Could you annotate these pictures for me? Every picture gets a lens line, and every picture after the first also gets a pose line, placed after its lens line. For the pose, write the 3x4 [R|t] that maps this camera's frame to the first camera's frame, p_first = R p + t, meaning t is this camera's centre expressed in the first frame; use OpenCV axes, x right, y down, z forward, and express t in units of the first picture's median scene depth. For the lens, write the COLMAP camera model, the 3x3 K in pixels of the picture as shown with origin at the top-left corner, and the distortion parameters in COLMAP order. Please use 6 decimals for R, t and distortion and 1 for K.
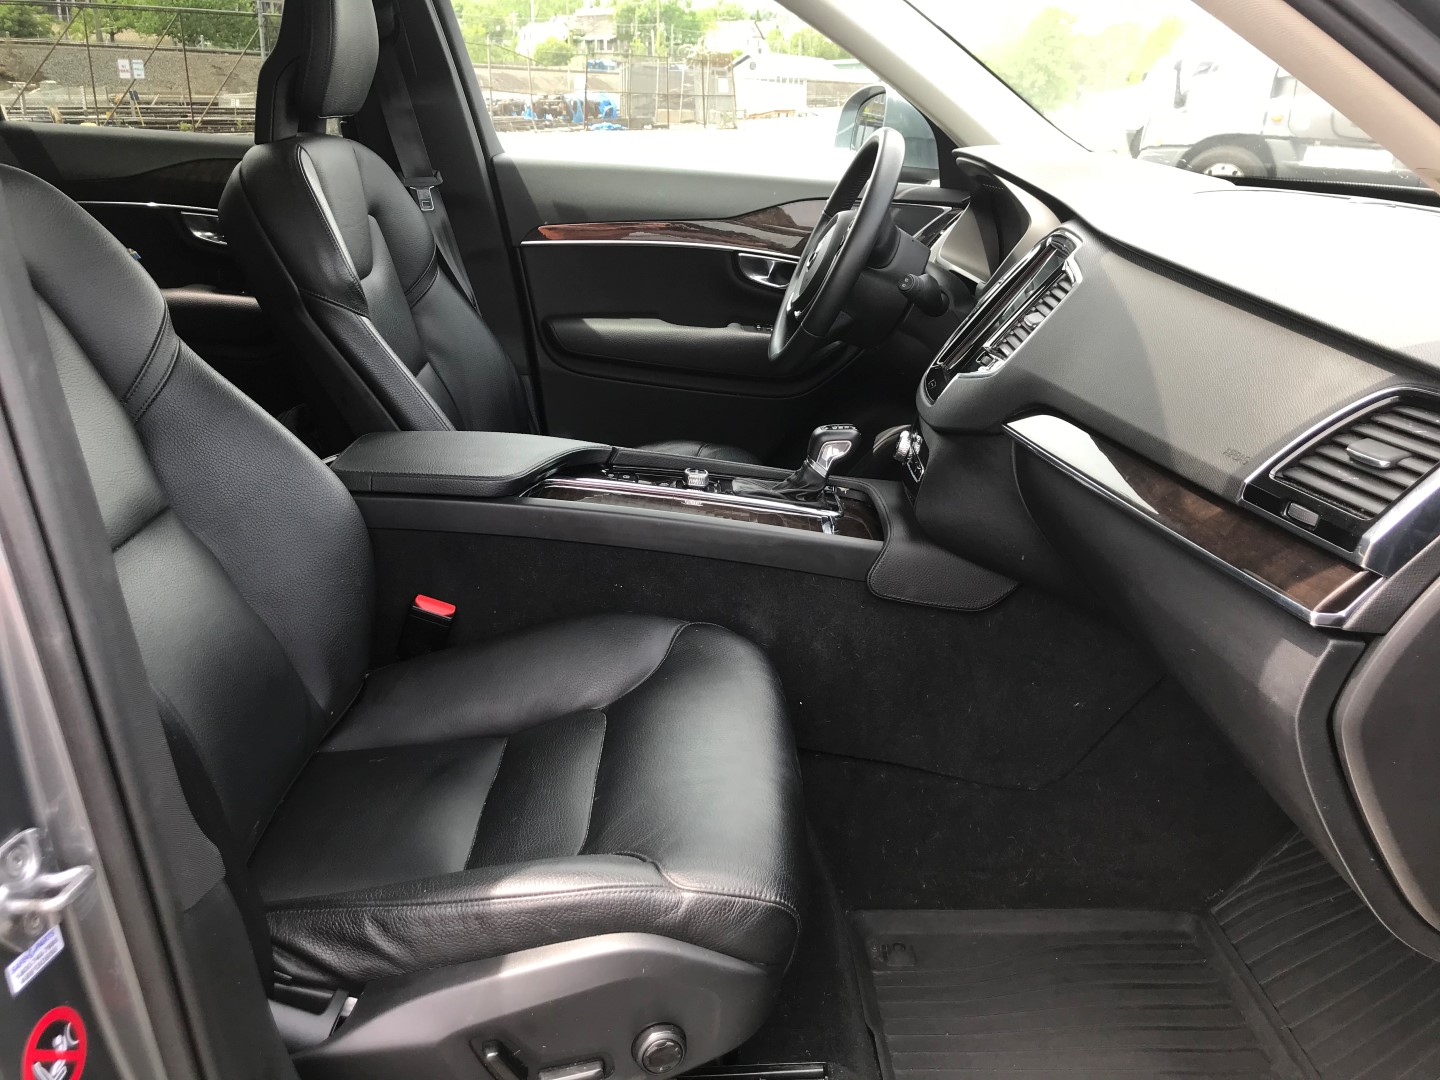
lens RADIAL K [[1174.1, 0, 720.0], [0, 1174.1, 540.0], [0, 0, 1]] dist [0.013127, 0.004246]
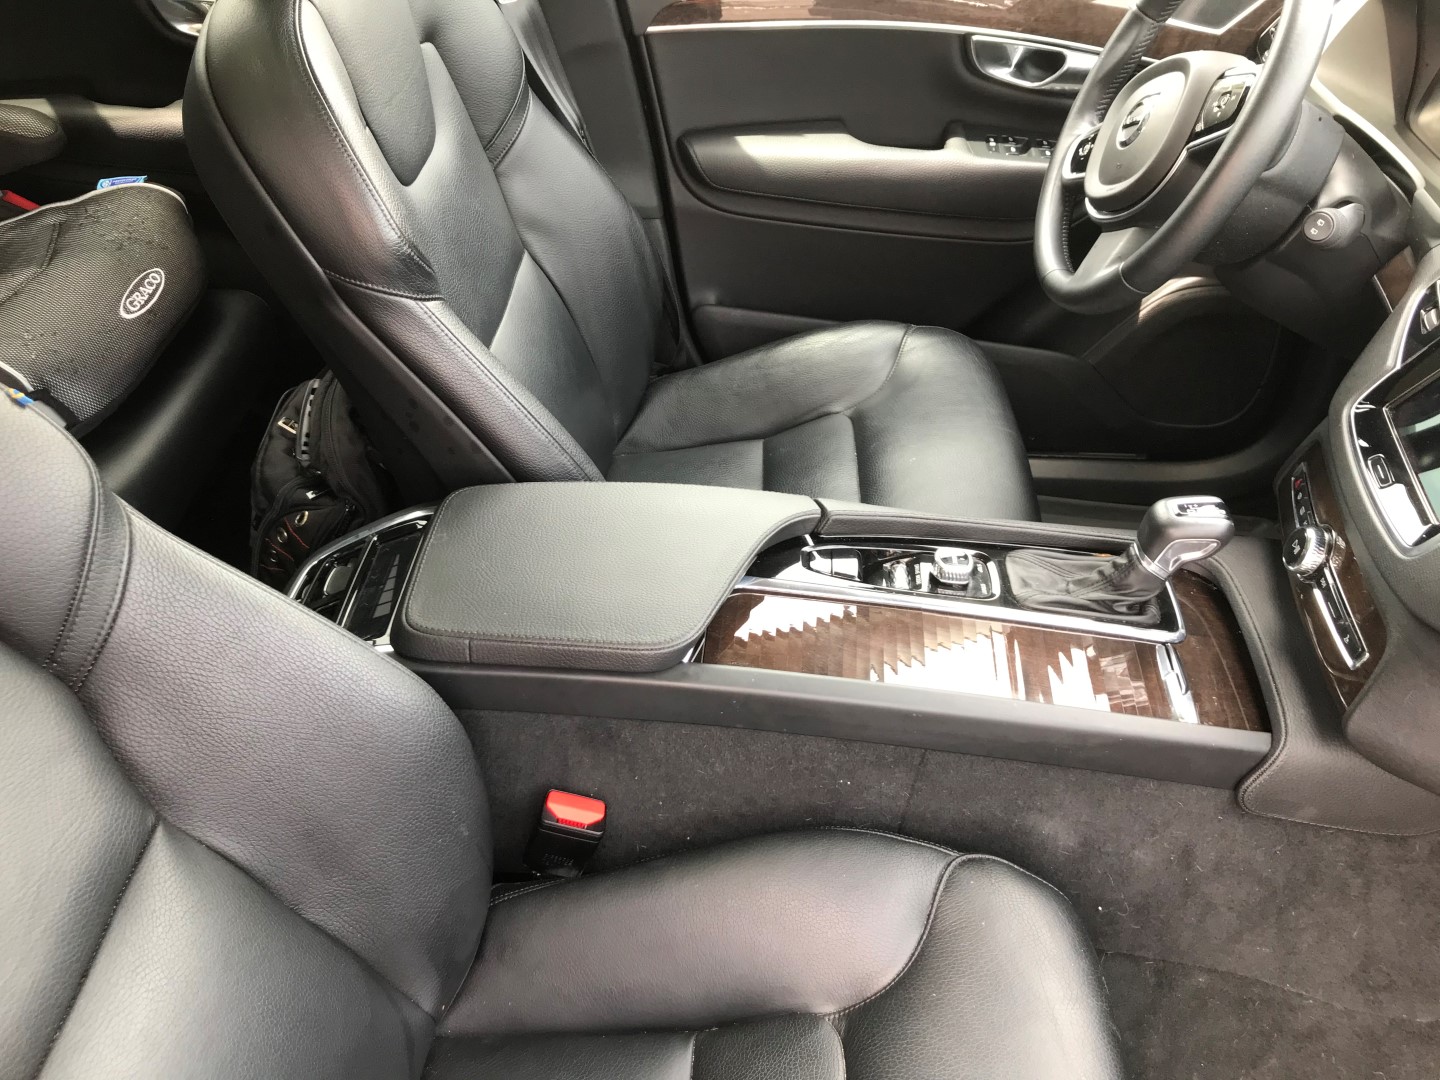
lens RADIAL K [[1190.8, 0, 727.4], [0, 1190.8, 533.0], [0, 0, 1]] dist [0.041323, -0.046816]
pose [[0.997665, 0.018004, -0.065882, -0.080150], [0.004865, 0.943446, 0.331490, -0.226383], [0.068125, -0.331037, 0.941156, 0.291959]]
